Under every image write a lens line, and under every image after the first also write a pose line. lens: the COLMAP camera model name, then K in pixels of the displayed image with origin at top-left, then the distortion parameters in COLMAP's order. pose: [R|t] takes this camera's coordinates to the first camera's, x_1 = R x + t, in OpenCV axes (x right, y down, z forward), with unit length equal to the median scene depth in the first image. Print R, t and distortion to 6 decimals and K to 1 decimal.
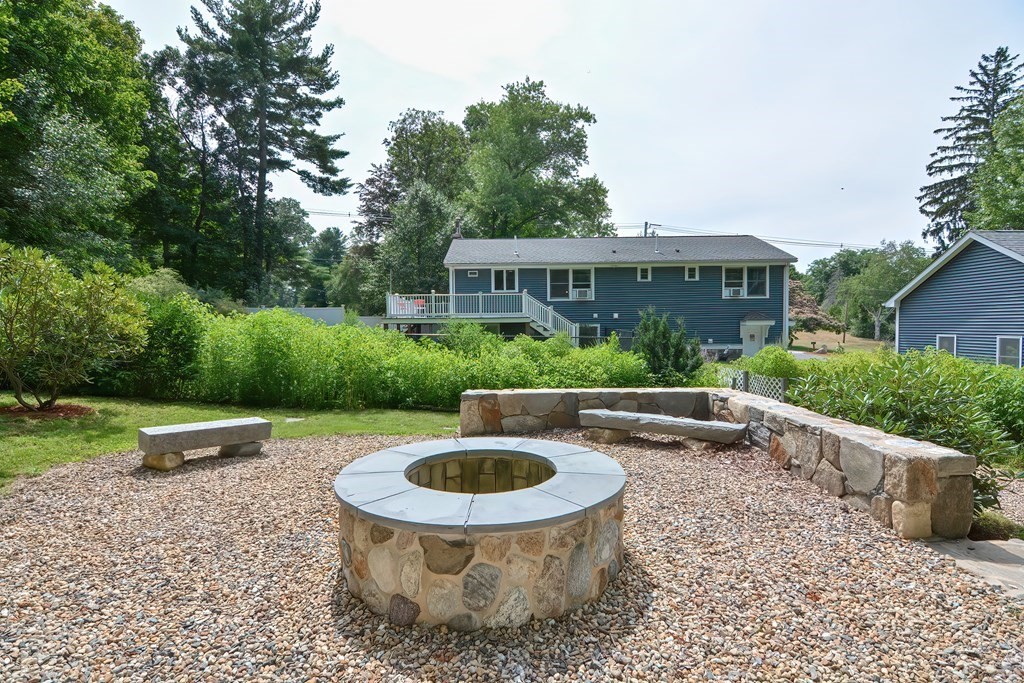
lens RADIAL K [[500.0, 0, 510.0], [0, 500.0, 345.9], [0, 0, 1]] dist [-0.001712, -0.008769]
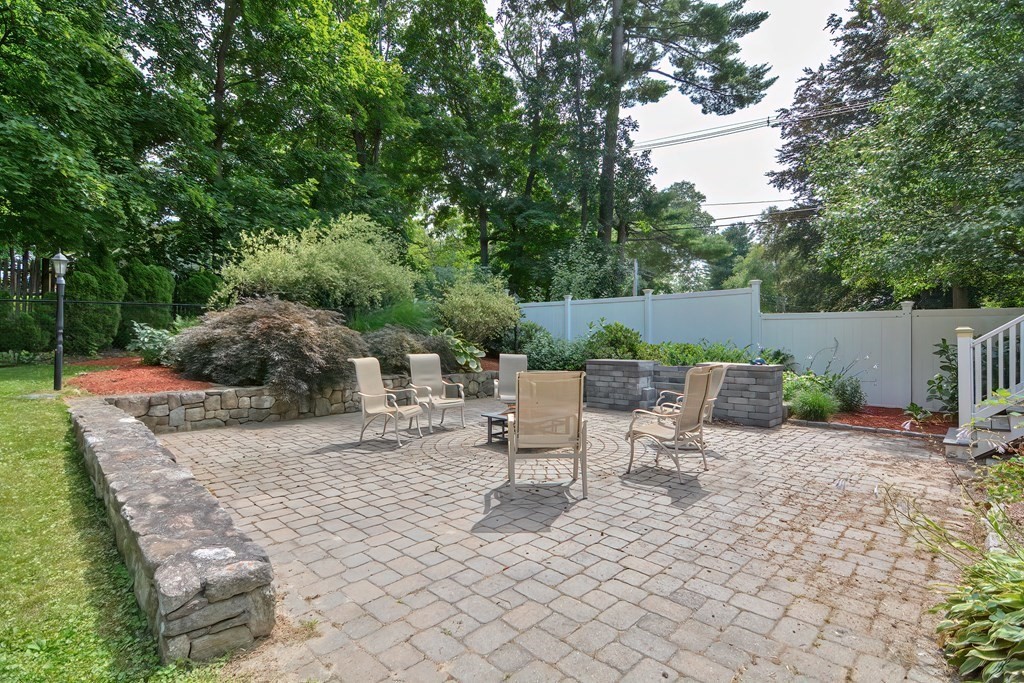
lens RADIAL K [[500.0, 0, 510.0], [0, 500.0, 345.9], [0, 0, 1]] dist [-0.001712, -0.008769]
pose [[0.720861, 0.008993, -0.693022, -0.093091], [-0.029336, 0.999416, -0.017545, -0.009712], [0.692459, 0.032978, 0.720703, 0.272549]]
